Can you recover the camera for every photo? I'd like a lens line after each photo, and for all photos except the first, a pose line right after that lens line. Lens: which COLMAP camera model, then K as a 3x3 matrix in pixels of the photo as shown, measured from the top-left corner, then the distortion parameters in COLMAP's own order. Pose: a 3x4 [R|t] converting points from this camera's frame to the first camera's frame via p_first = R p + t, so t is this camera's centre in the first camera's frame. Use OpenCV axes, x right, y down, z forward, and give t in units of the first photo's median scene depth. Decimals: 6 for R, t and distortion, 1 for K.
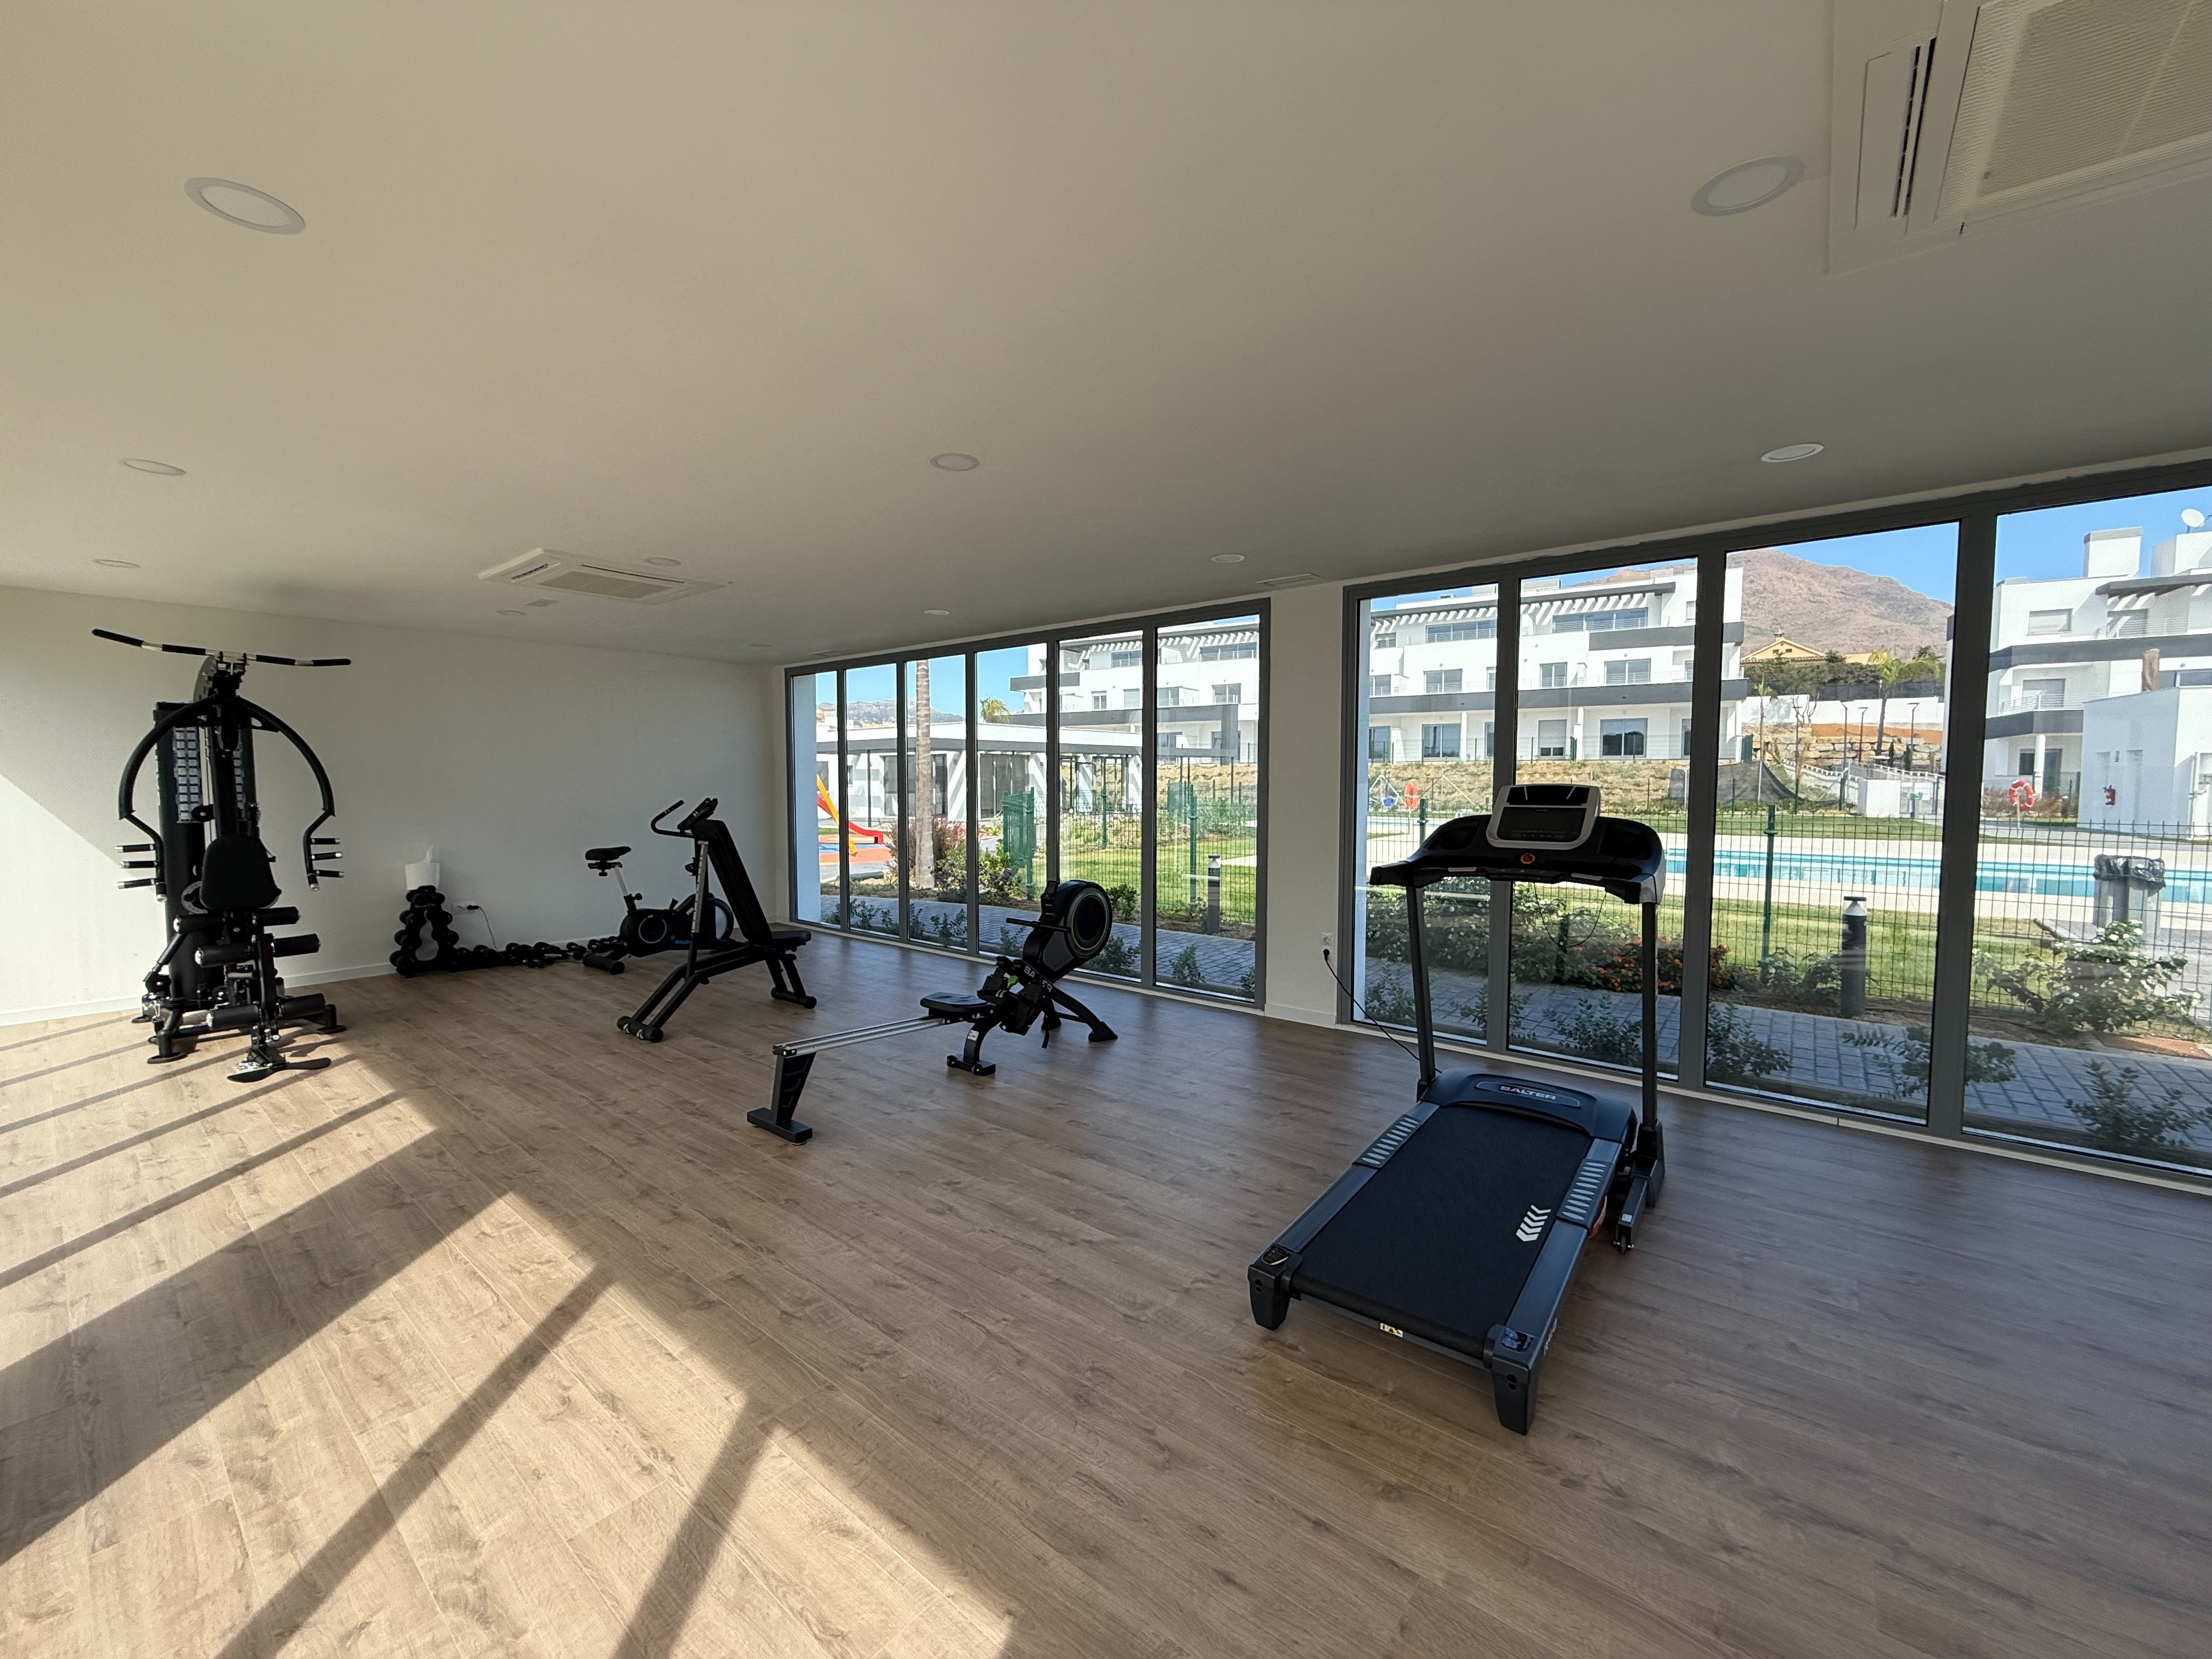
lens RADIAL K [[894.7, 0, 1186.5], [0, 894.7, 835.7], [0, 0, 1]] dist [-0.001199, -0.000246]
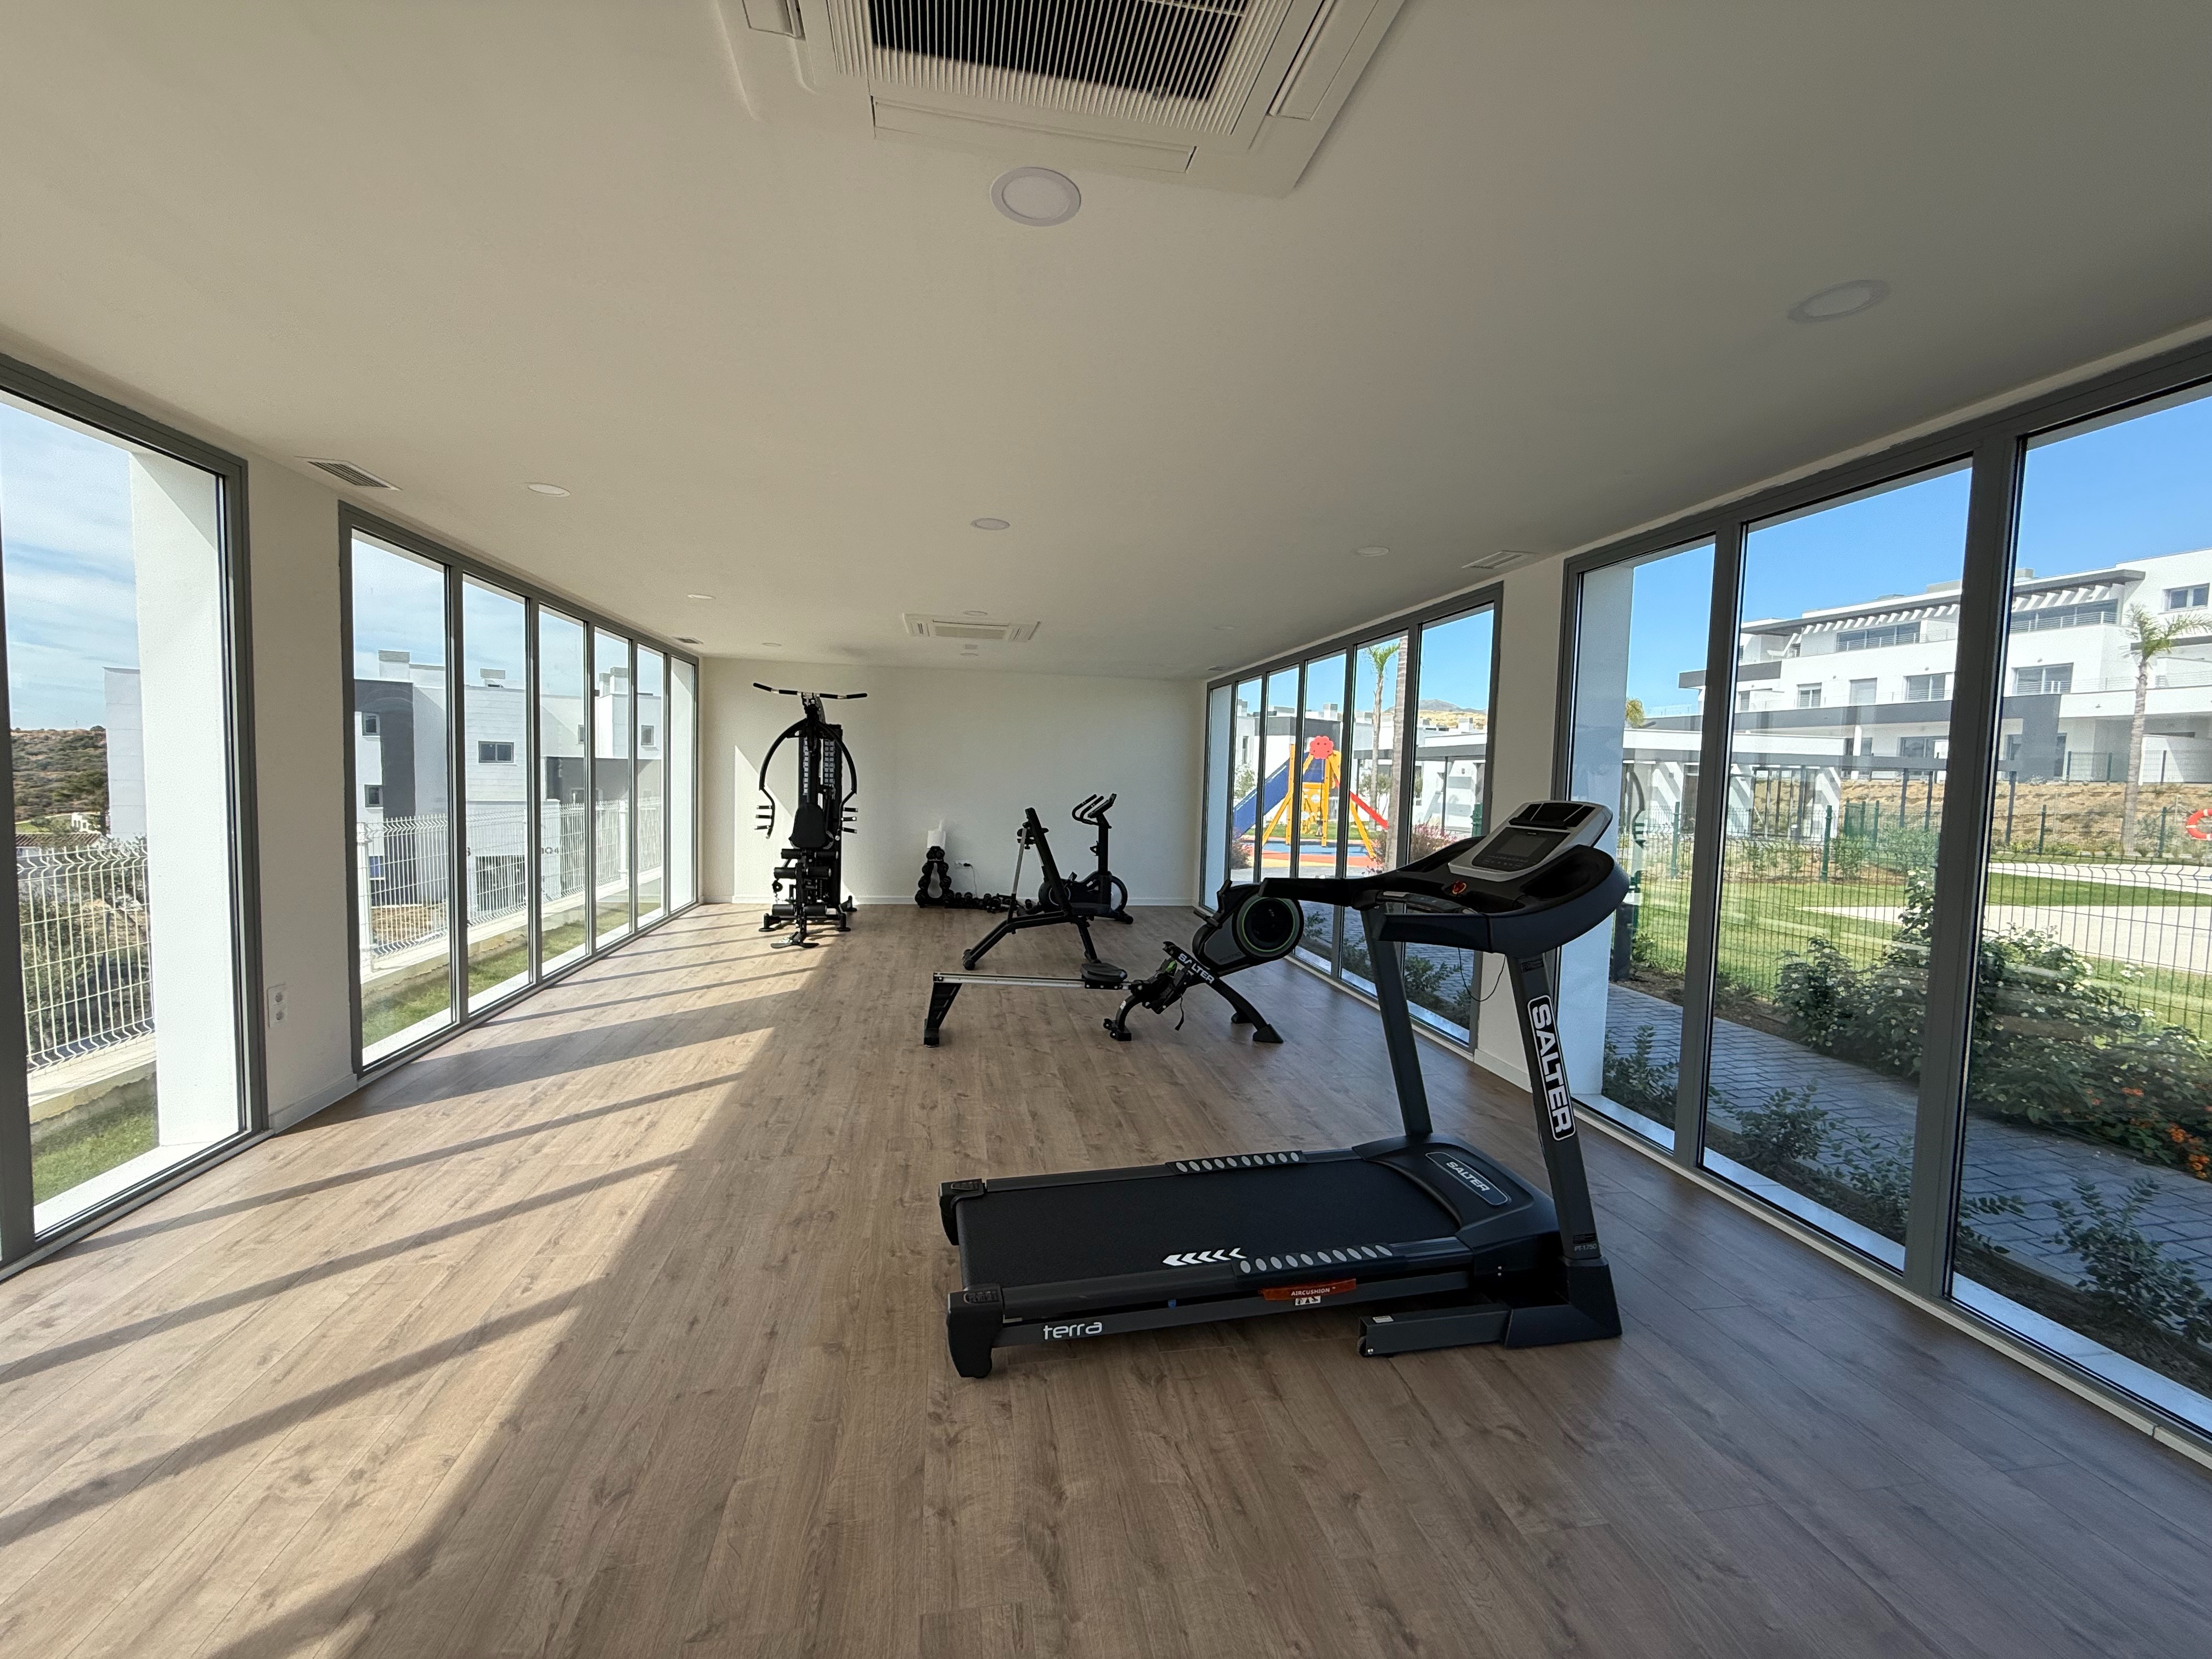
lens RADIAL K [[925.6, 0, 1106.0], [0, 925.6, 829.5], [0, 0, 1]] dist [0.000774, -0.000480]
pose [[0.738260, 0.060387, -0.671807, 0.813695], [-0.072012, 0.997348, 0.010514, -0.015128], [0.670661, 0.040616, 0.740651, 0.166191]]
